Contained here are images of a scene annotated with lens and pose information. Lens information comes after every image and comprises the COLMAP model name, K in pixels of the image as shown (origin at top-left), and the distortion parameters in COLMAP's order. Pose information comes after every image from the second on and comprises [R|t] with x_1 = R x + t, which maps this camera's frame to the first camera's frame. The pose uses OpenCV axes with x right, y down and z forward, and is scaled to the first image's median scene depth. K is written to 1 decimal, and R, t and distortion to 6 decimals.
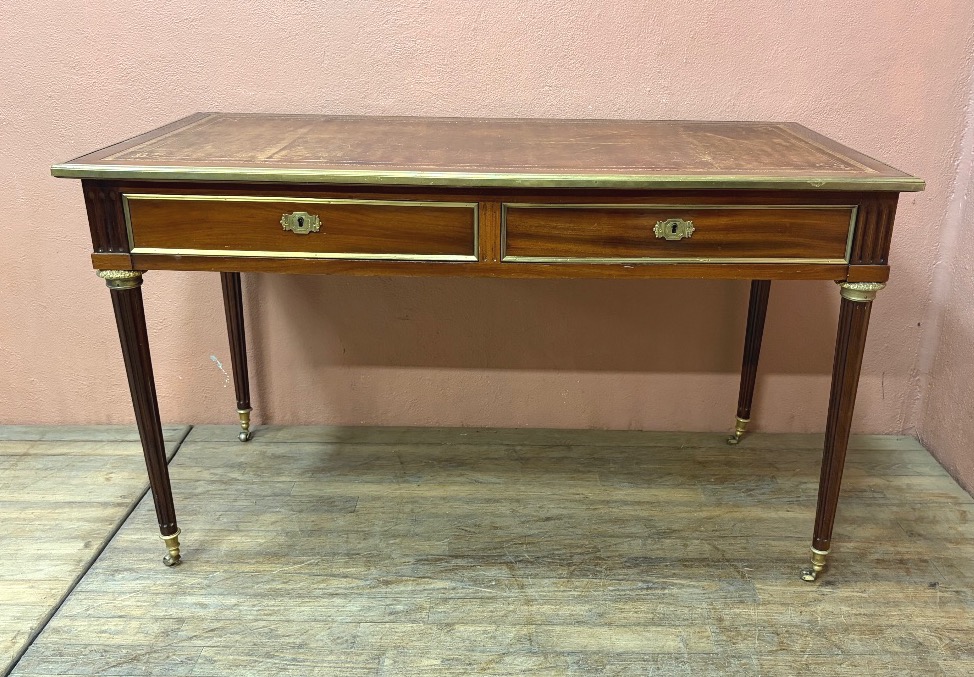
lens RADIAL K [[911.1, 0, 504.4], [0, 911.1, 353.8], [0, 0, 1]] dist [0.042827, -0.081141]
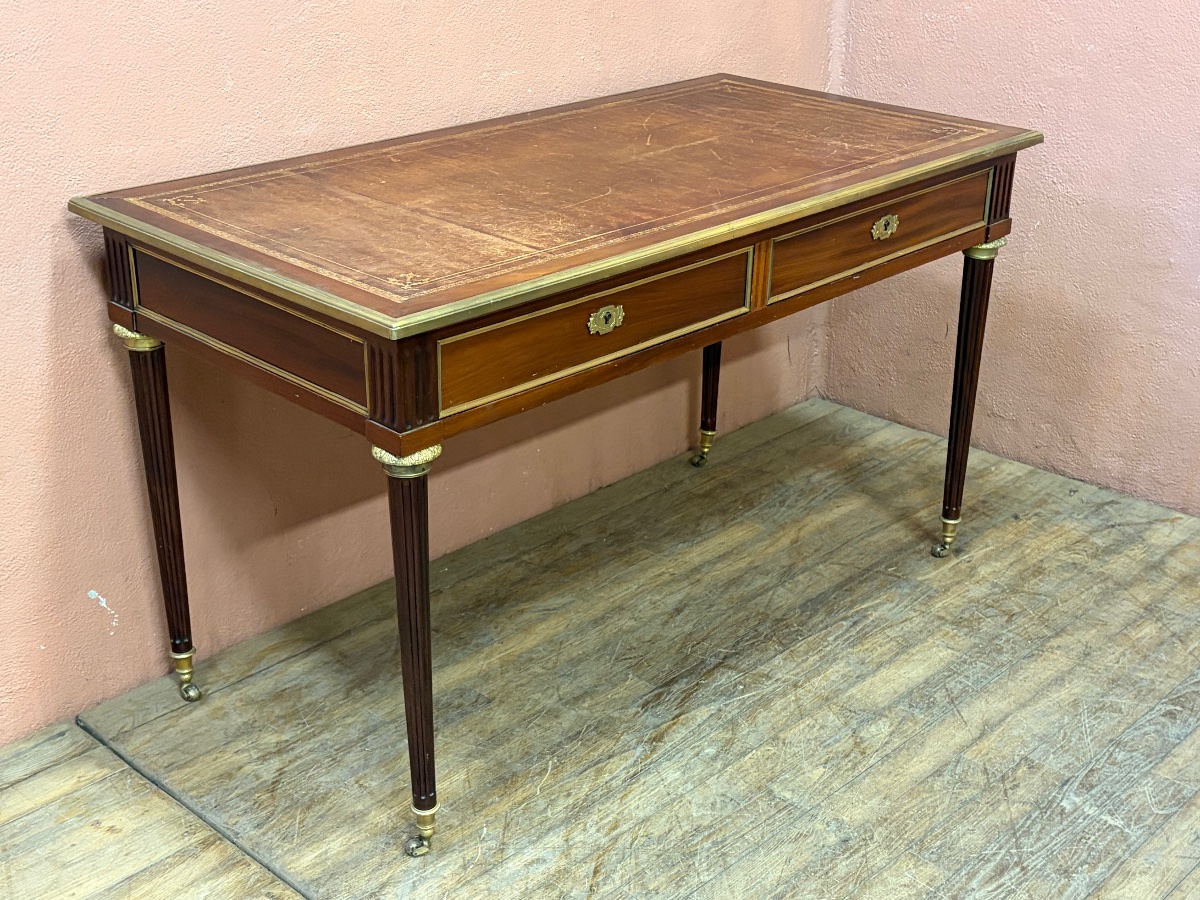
lens RADIAL K [[1589.2, 0, 600.0], [0, 1589.2, 450.0], [0, 0, 1]] dist [0.211832, -0.807319]
pose [[0.692401, -0.297945, 0.657122, -0.987504], [0.260552, 0.952550, 0.157354, -0.215419], [-0.672824, 0.062262, 0.737177, 0.000513]]
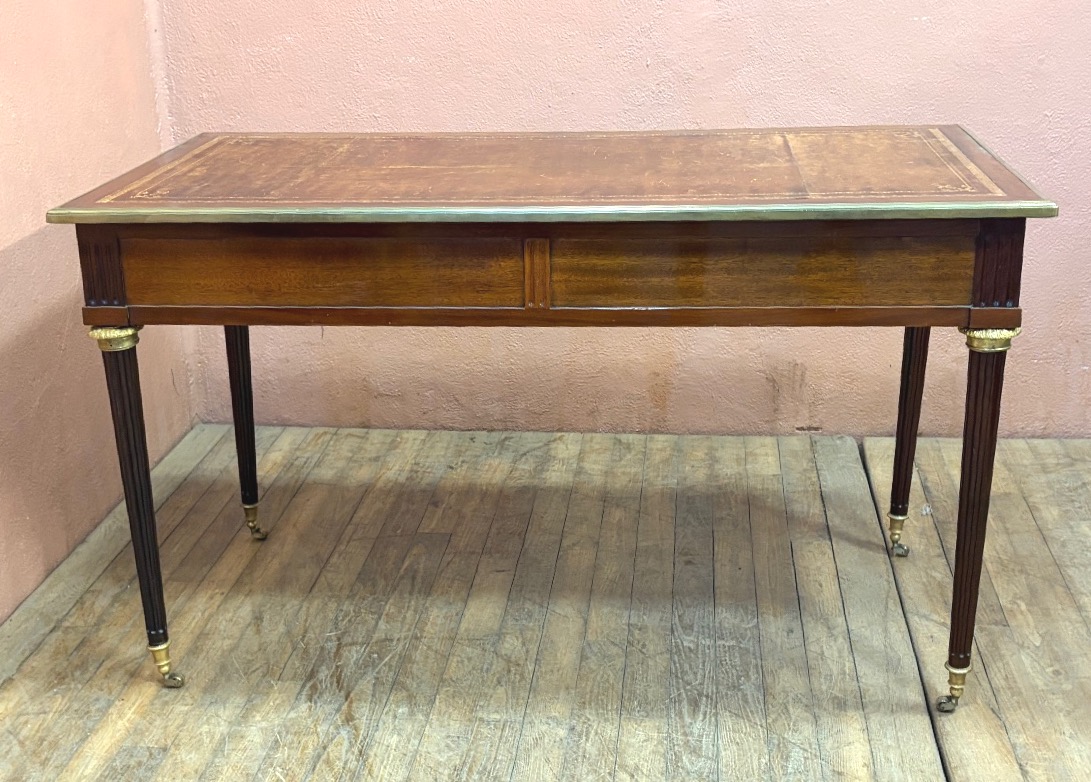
lens RADIAL K [[1478.5, 0, 516.5], [0, 1478.5, 418.9], [0, 0, 1]] dist [0.194765, -0.712813]
pose [[0.115432, -0.347812, 0.930431, -1.236308], [0.370336, 0.884227, 0.284595, -0.302307], [-0.921698, 0.311721, 0.230875, 0.473615]]
